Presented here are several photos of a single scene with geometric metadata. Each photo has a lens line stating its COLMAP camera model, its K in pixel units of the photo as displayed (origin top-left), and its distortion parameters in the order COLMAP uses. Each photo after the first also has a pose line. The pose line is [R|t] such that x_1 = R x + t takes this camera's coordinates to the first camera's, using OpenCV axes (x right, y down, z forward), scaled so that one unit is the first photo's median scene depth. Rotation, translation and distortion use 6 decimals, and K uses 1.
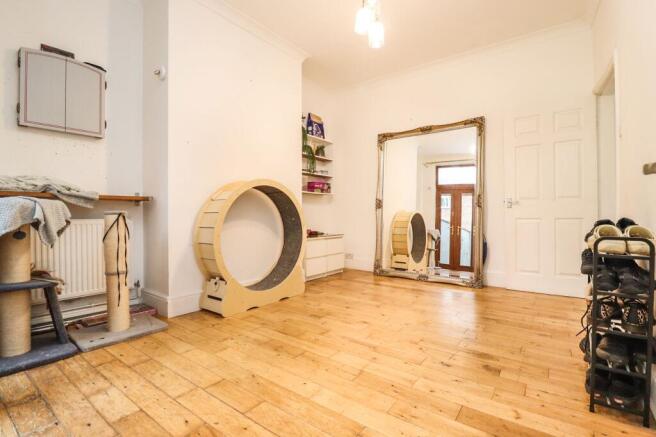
lens RADIAL K [[312.8, 0, 332.4], [0, 312.8, 217.8], [0, 0, 1]] dist [-0.001014, -0.000318]
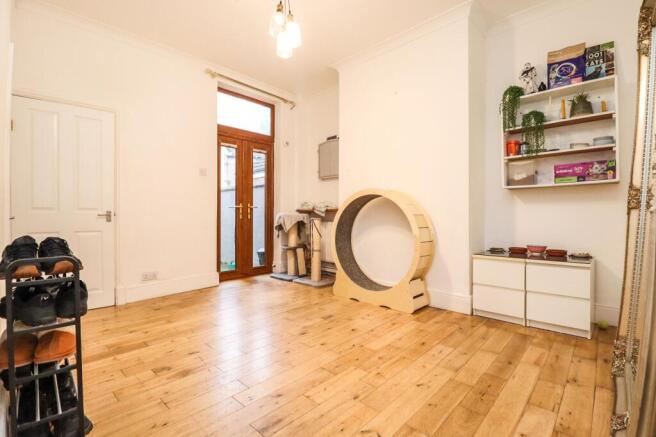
lens RADIAL K [[292.1, 0, 311.1], [0, 292.1, 213.7], [0, 0, 1]] dist [-0.000398, -0.000003]
pose [[-0.148616, -0.004858, -0.988883, 1.019505], [-0.010982, 0.999934, -0.003262, -0.034906], [0.988834, 0.010375, -0.148660, 1.180082]]
